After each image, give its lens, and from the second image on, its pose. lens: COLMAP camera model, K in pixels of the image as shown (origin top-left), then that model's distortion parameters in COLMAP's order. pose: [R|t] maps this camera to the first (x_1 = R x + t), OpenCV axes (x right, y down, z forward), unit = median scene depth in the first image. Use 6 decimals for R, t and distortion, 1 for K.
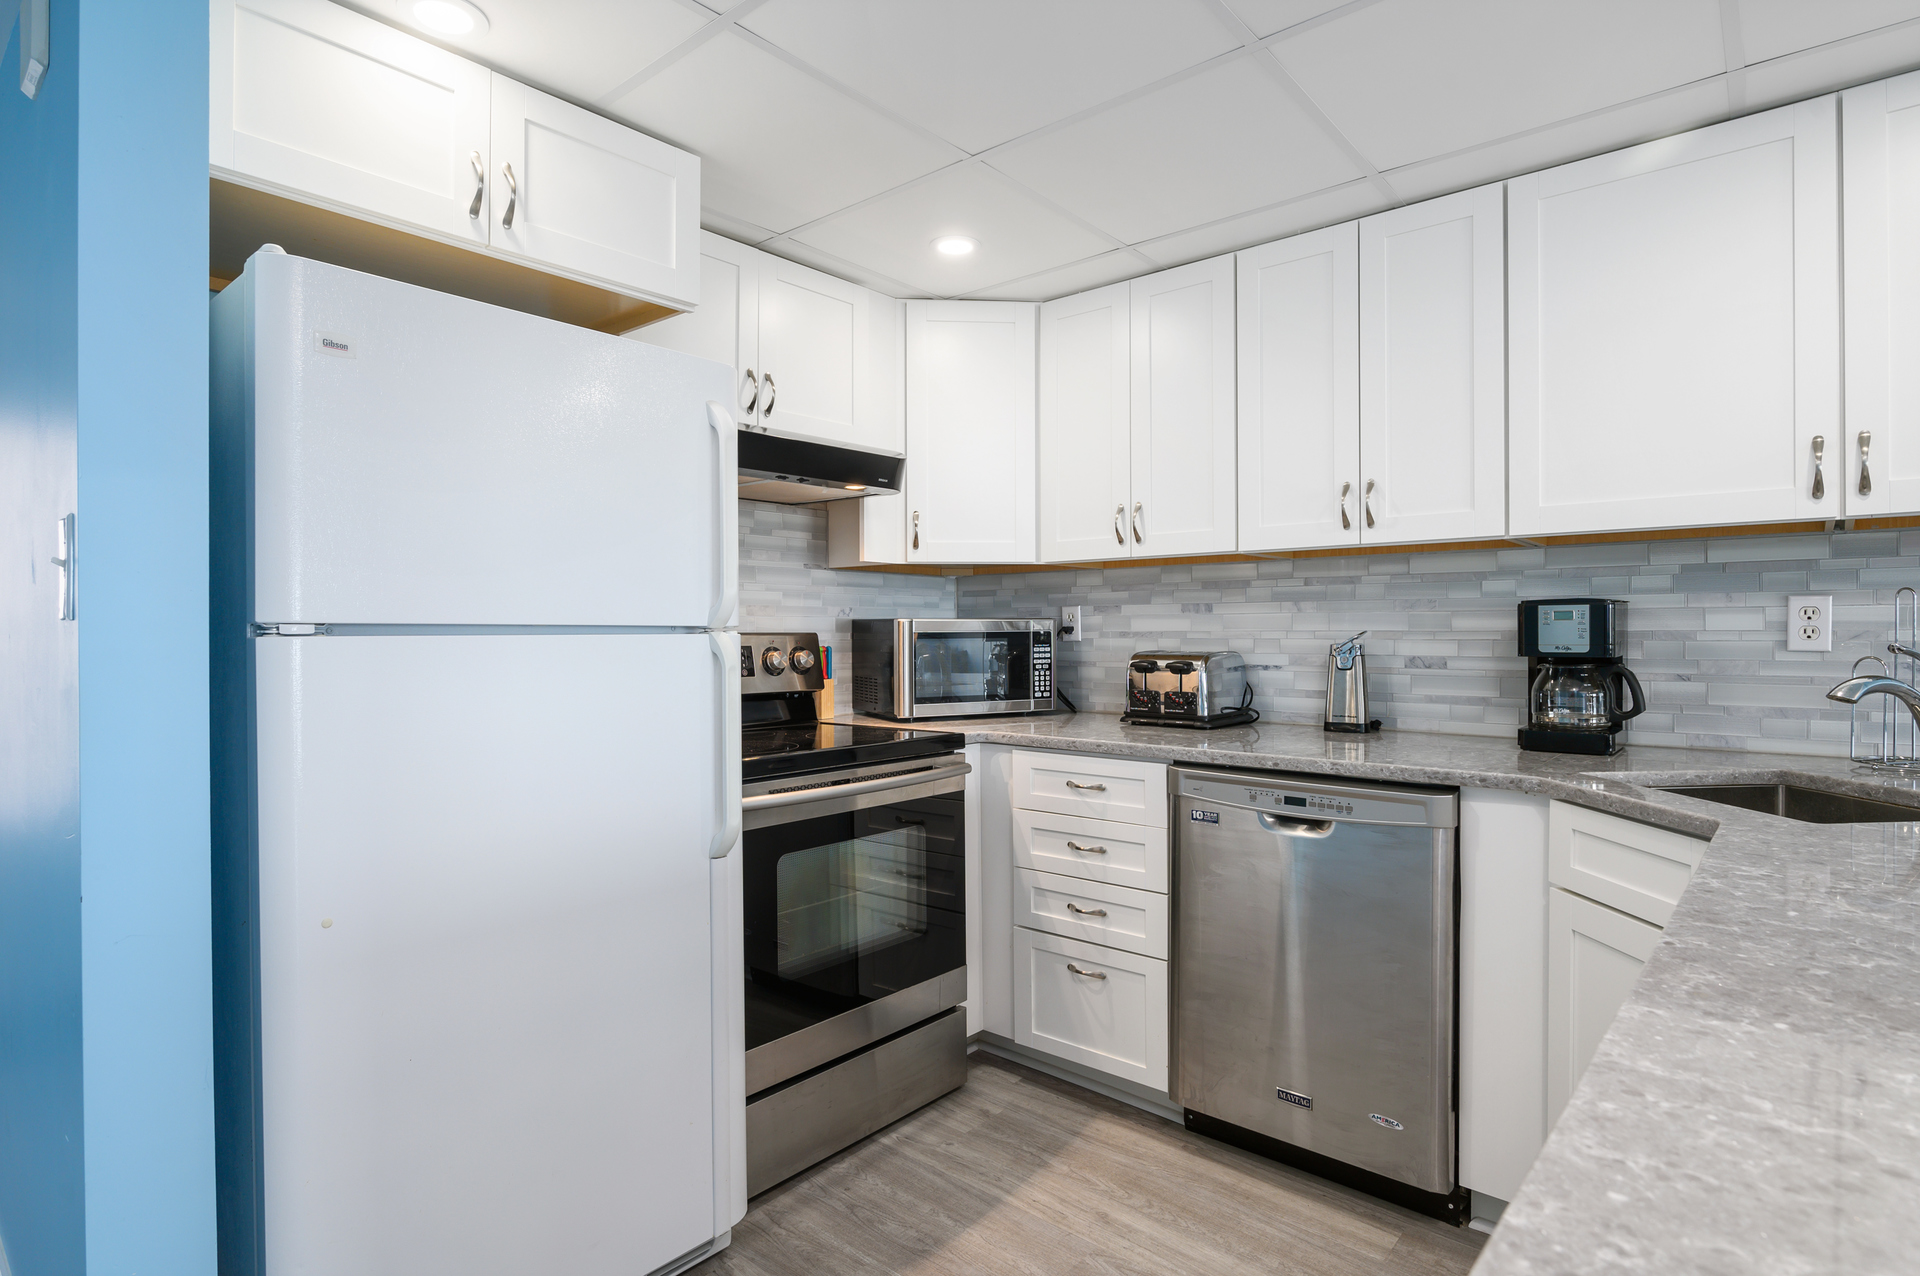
lens RADIAL K [[992.9, 0, 967.5], [0, 992.9, 635.1], [0, 0, 1]] dist [-0.003883, 0.000086]
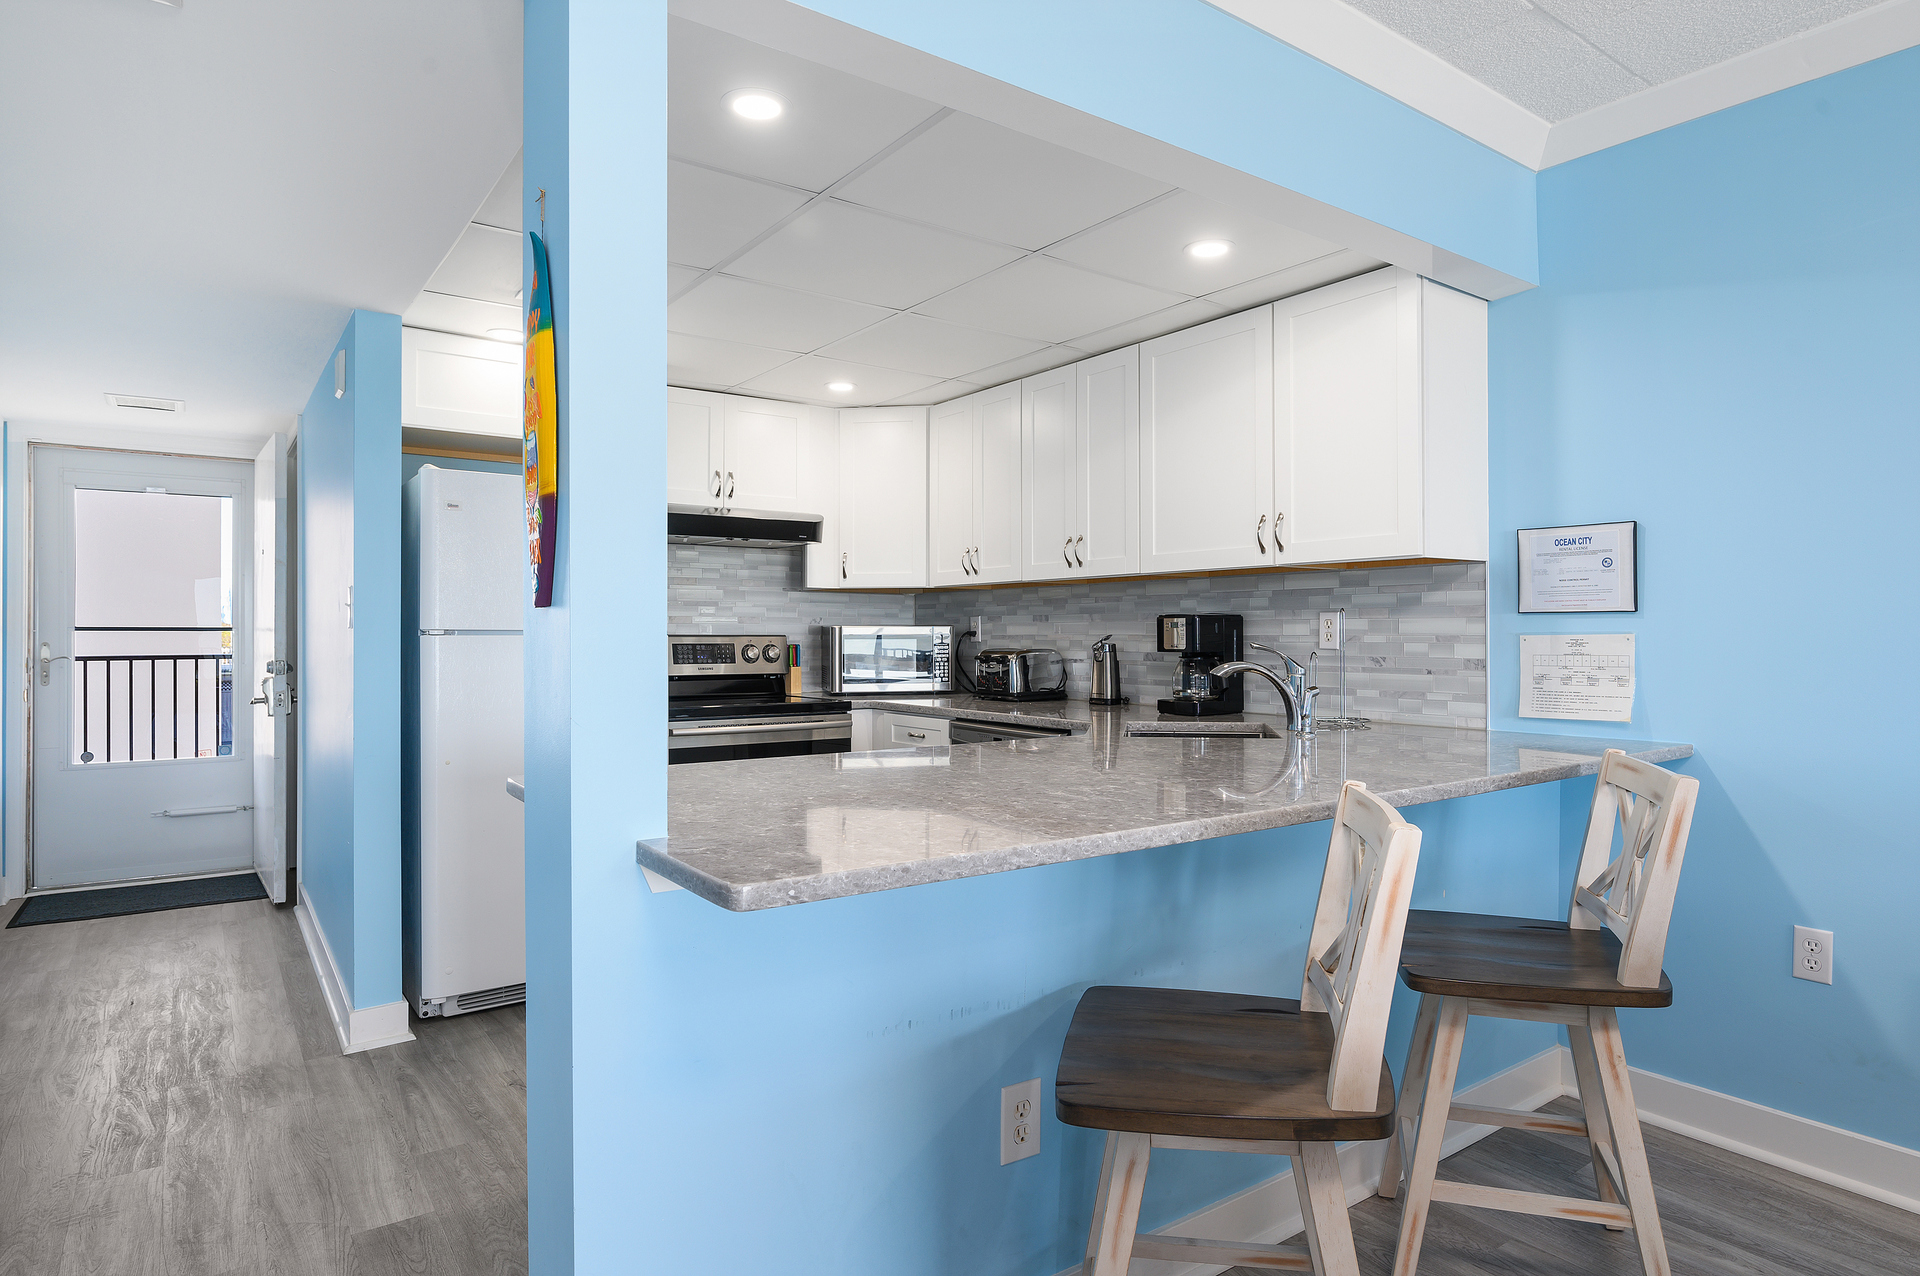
lens RADIAL K [[1070.3, 0, 960.0], [0, 1070.3, 638.0], [0, 0, 1]] dist [-0.019592, -0.000287]
pose [[0.971131, 0.003850, -0.238517, 0.575342], [-0.004124, 0.999991, -0.000650, 0.002217], [0.238512, 0.001615, 0.971138, -0.584059]]
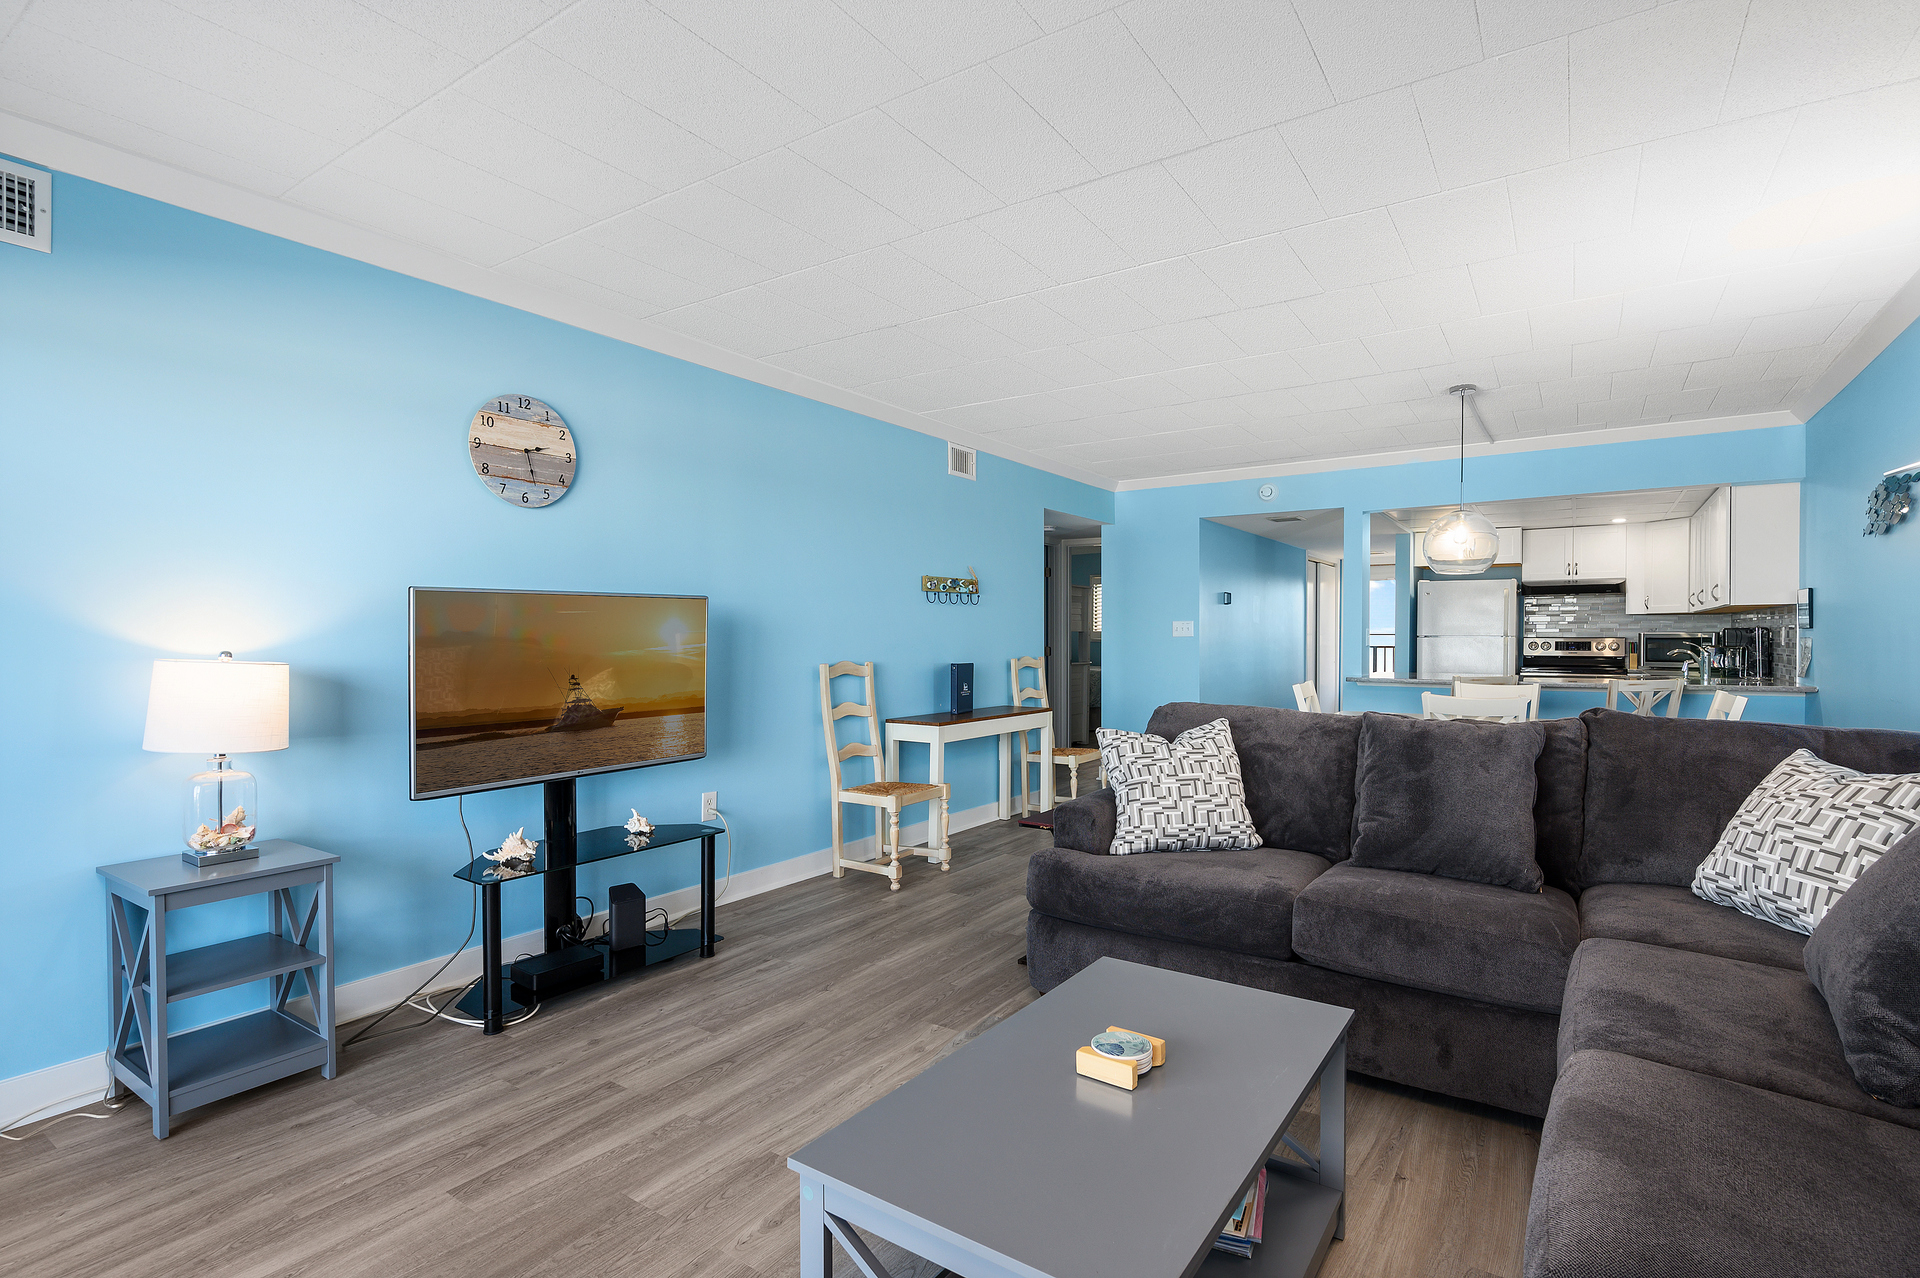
lens RADIAL K [[915.1, 0, 971.8], [0, 915.1, 641.8], [0, 0, 1]] dist [-0.000894, -0.000310]
pose [[0.115932, 0.008119, -0.993224, 2.802439], [-0.003141, 0.999965, 0.007807, -0.005397], [0.993252, 0.002214, 0.115953, -1.511624]]
